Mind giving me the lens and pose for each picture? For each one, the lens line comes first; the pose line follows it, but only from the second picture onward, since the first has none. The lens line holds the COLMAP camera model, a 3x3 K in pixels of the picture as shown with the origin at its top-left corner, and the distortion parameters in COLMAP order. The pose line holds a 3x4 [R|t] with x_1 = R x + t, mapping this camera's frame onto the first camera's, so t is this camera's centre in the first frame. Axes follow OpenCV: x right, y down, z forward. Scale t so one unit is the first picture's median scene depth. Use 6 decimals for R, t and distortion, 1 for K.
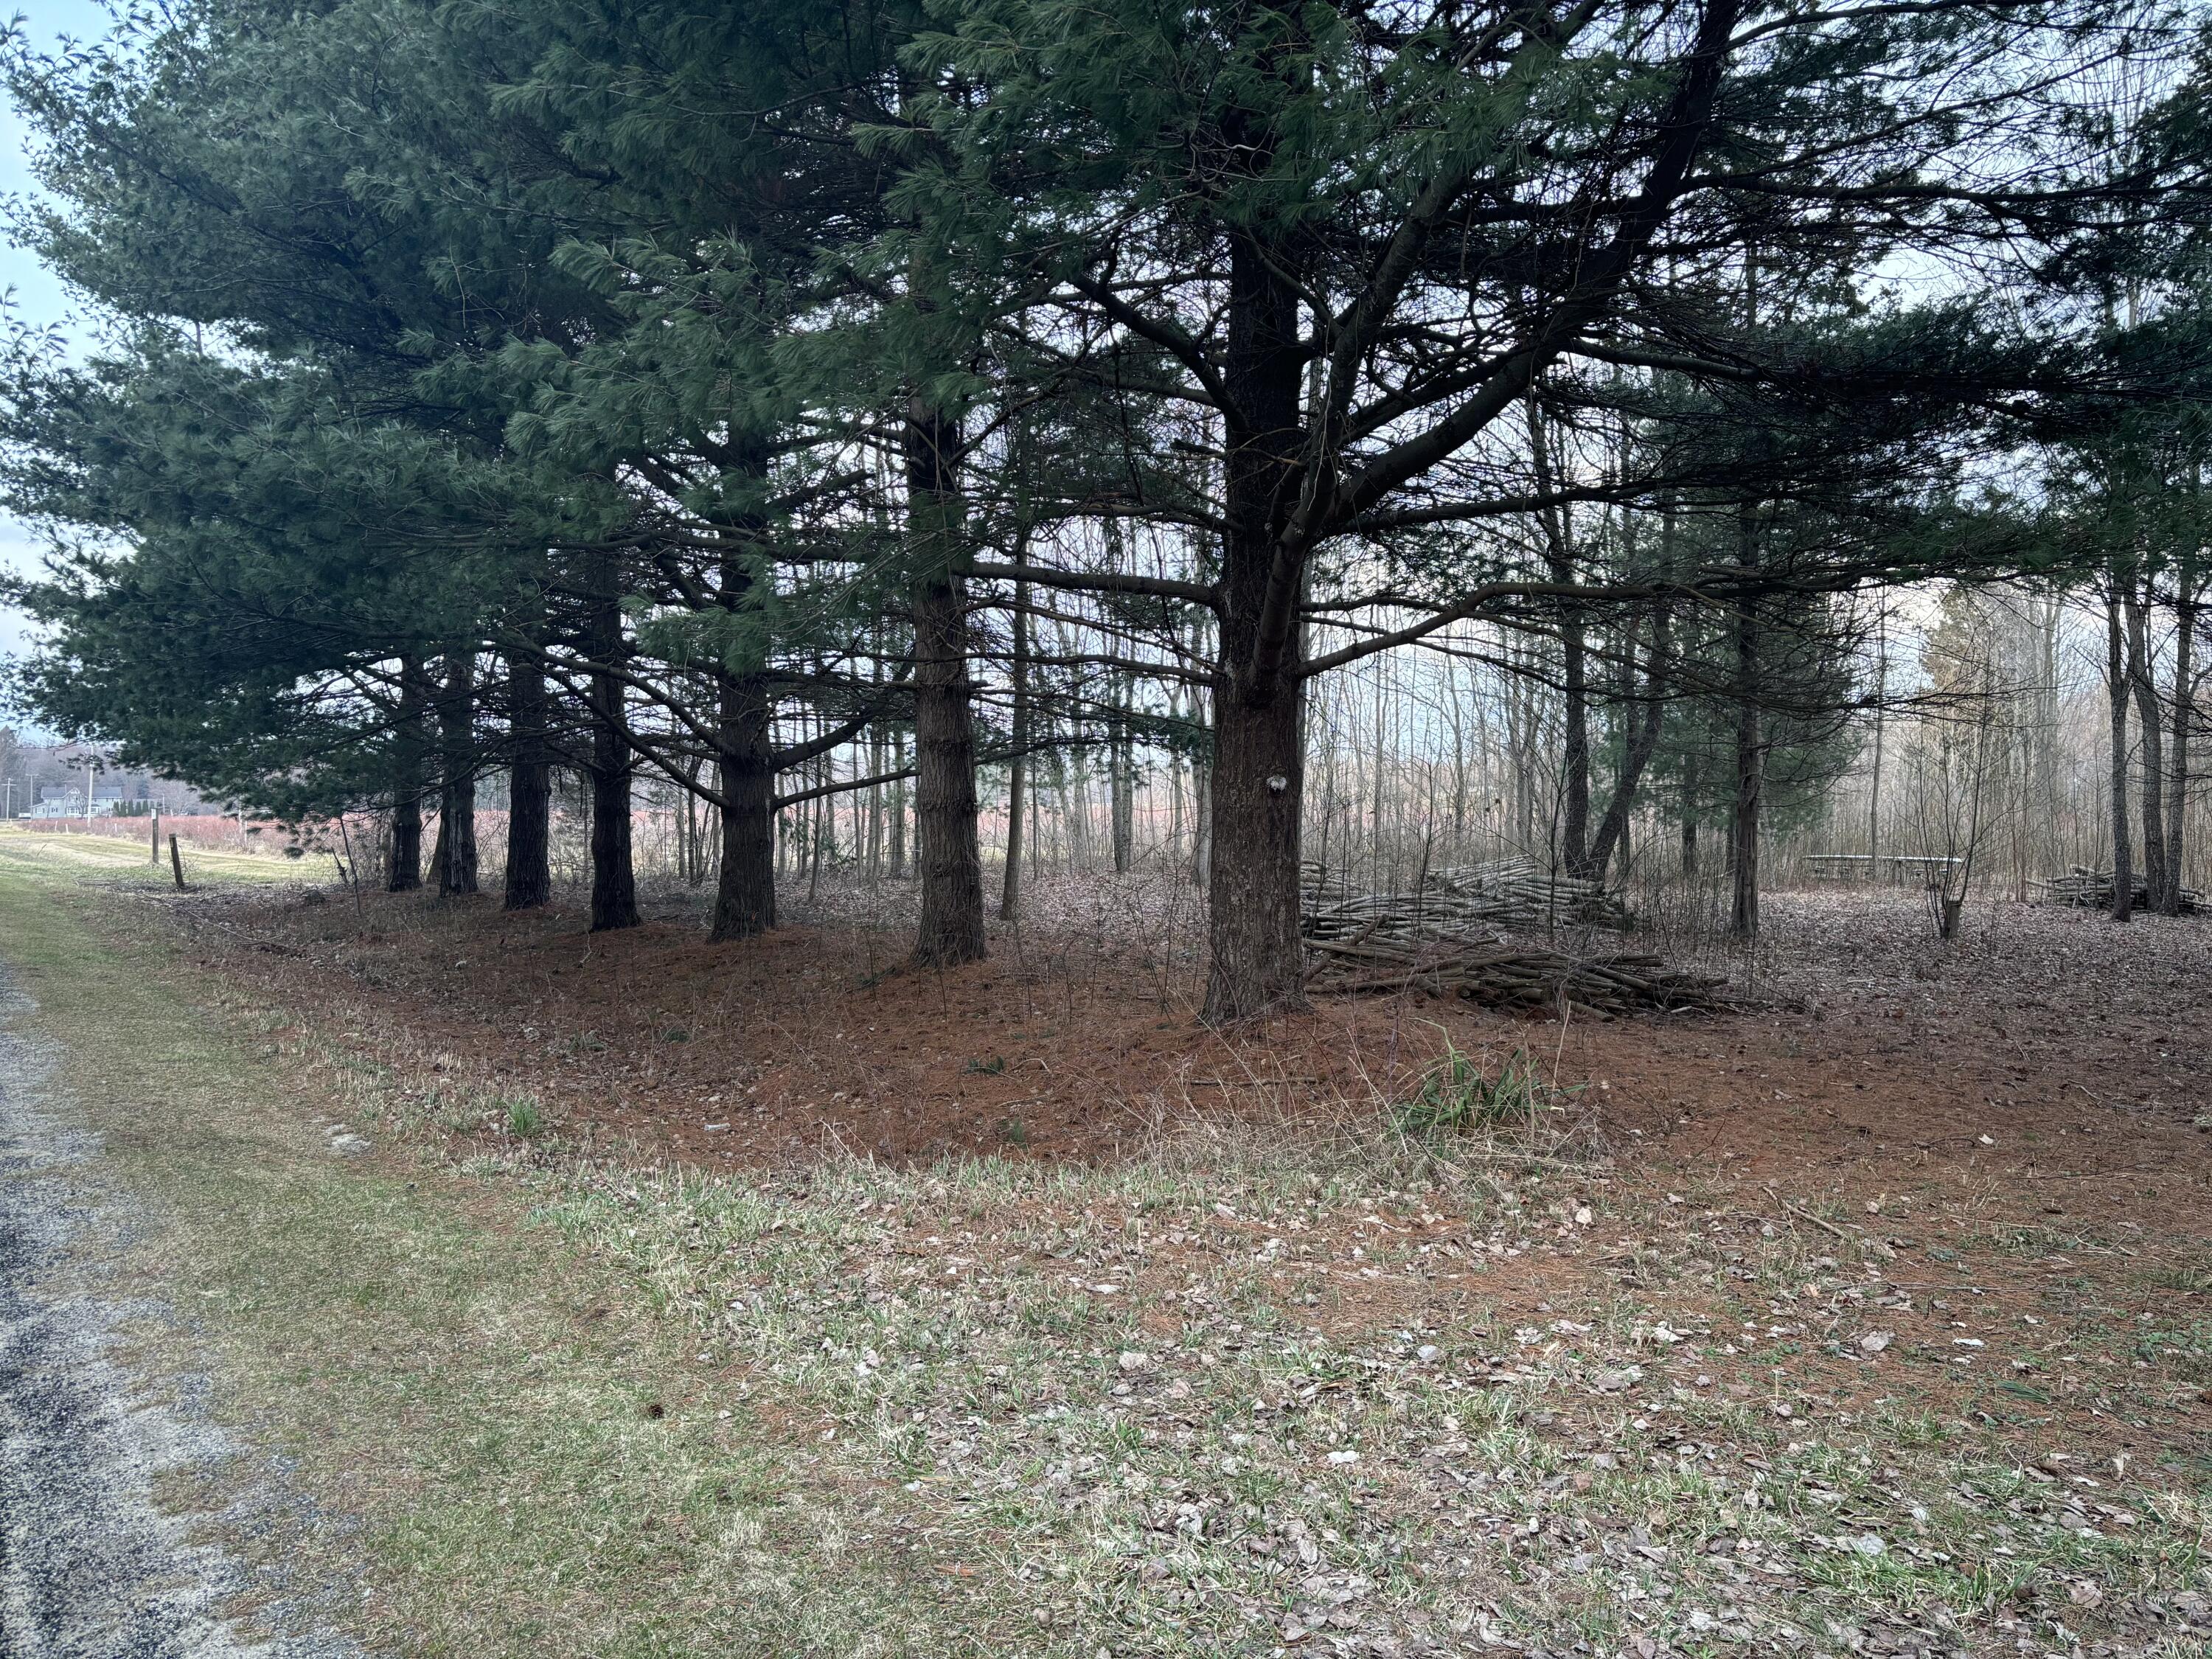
lens RADIAL K [[1685.0, 0, 1101.1], [0, 1685.0, 830.9], [0, 0, 1]] dist [0.033195, -0.004798]
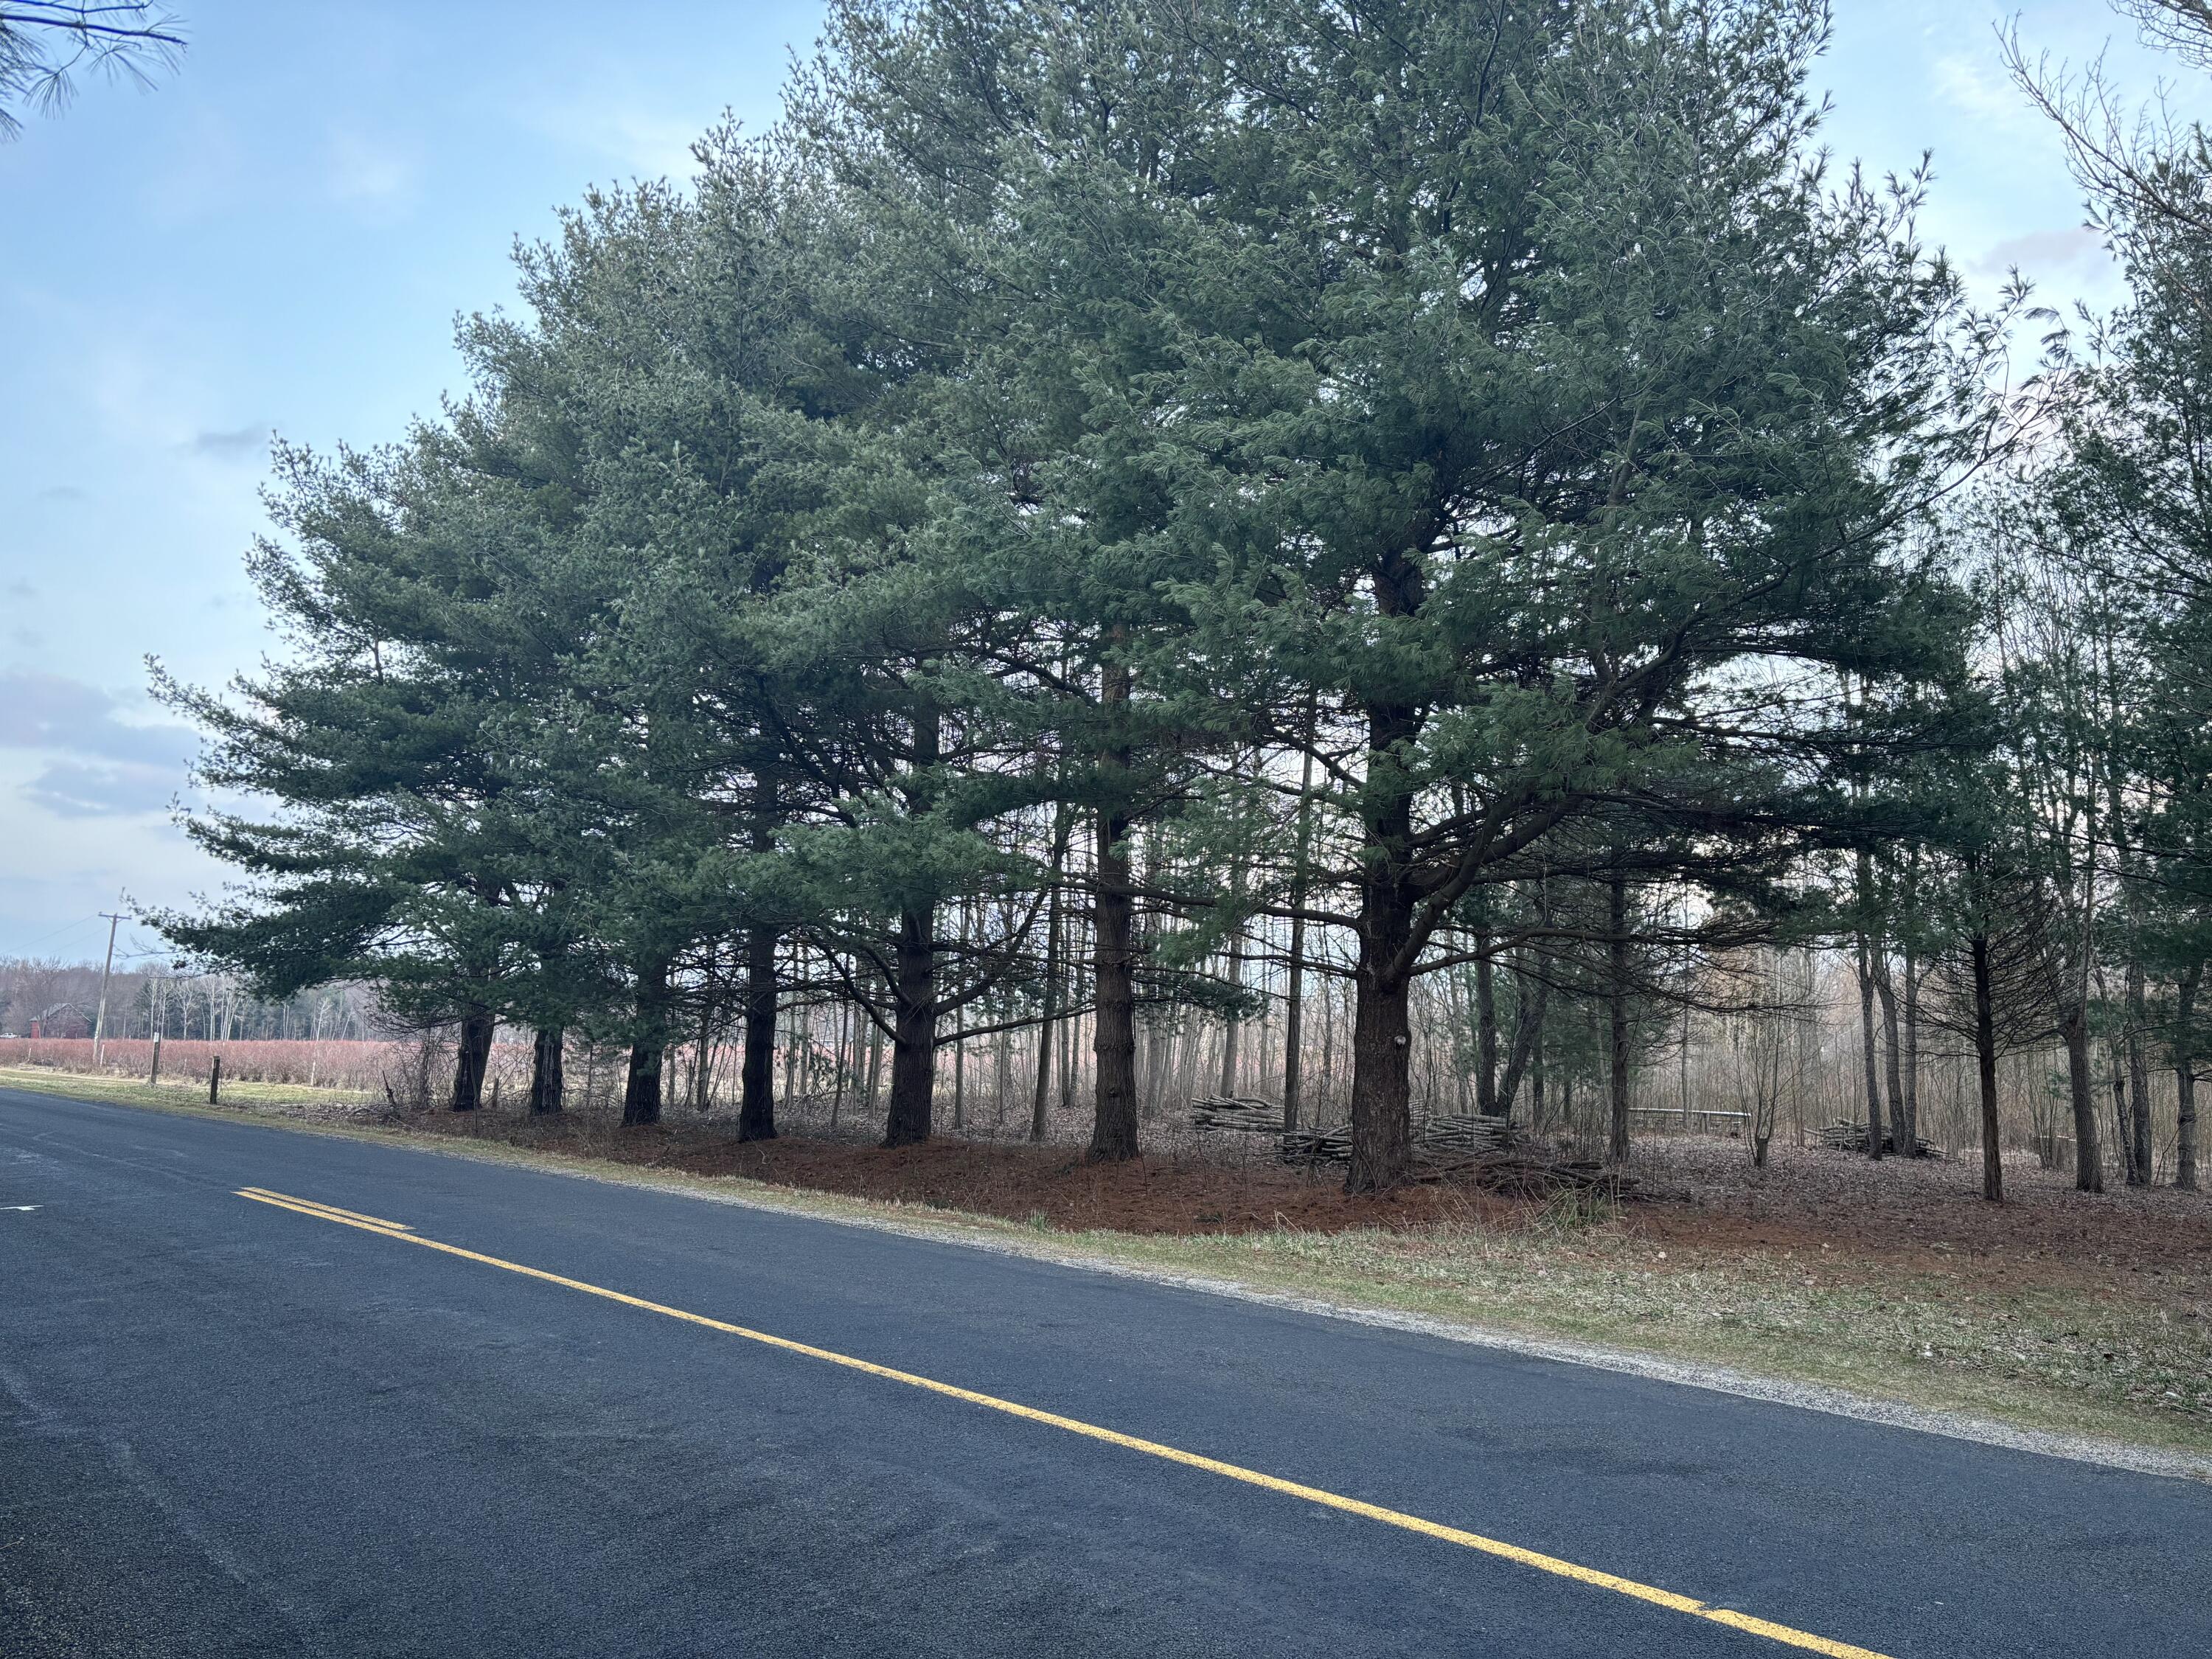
lens RADIAL K [[1685.0, 0, 1110.2], [0, 1685.0, 822.7], [0, 0, 1]] dist [0.033195, -0.004798]
pose [[0.991598, 0.043594, 0.121791, -0.175446], [-0.024985, 0.988319, -0.150335, 0.007381], [-0.126922, 0.146029, 0.981105, -0.275925]]
